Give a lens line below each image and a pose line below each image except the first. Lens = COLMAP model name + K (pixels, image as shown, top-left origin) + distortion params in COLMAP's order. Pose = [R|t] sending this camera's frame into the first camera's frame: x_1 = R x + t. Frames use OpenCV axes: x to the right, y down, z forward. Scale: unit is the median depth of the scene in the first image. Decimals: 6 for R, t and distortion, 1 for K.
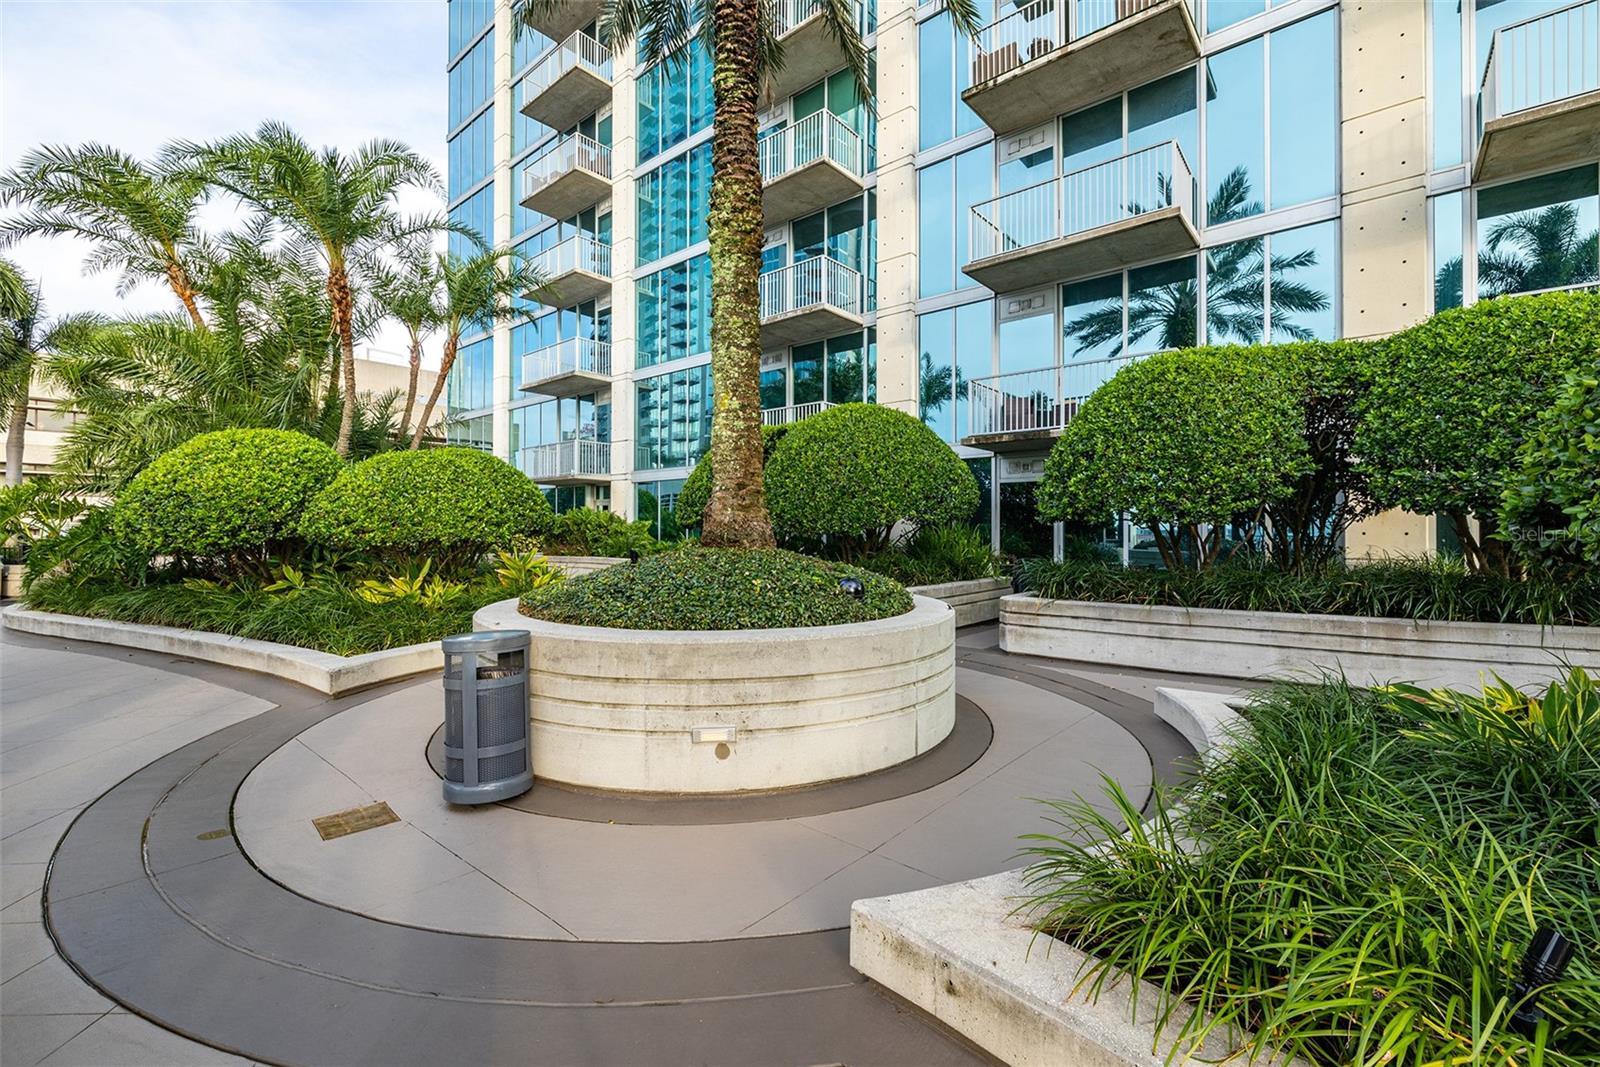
lens RADIAL K [[685.0, 0, 782.9], [0, 685.0, 523.6], [0, 0, 1]] dist [0.002657, -0.000694]
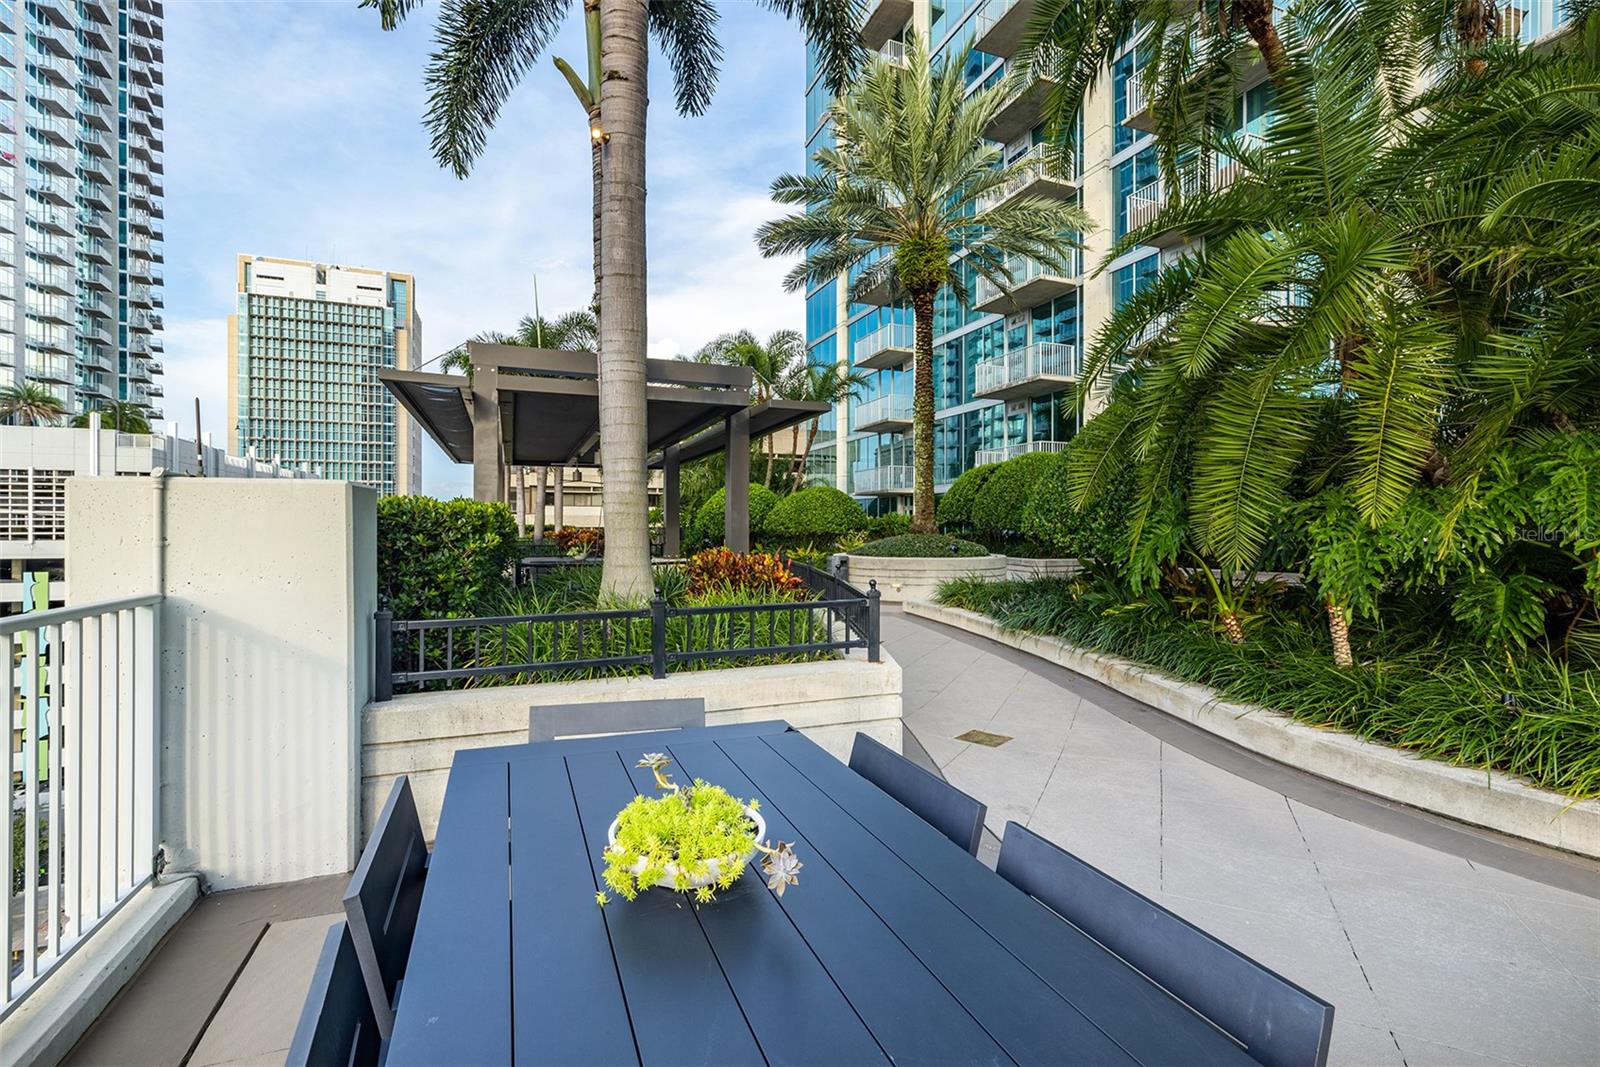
lens RADIAL K [[685.0, 0, 782.9], [0, 685.0, 523.6], [0, 0, 1]] dist [0.002657, -0.000694]
pose [[0.887131, -0.003188, -0.461506, 0.366192], [0.004590, 0.999988, 0.001915, -0.006875], [0.461494, -0.003818, 0.887135, -0.868653]]
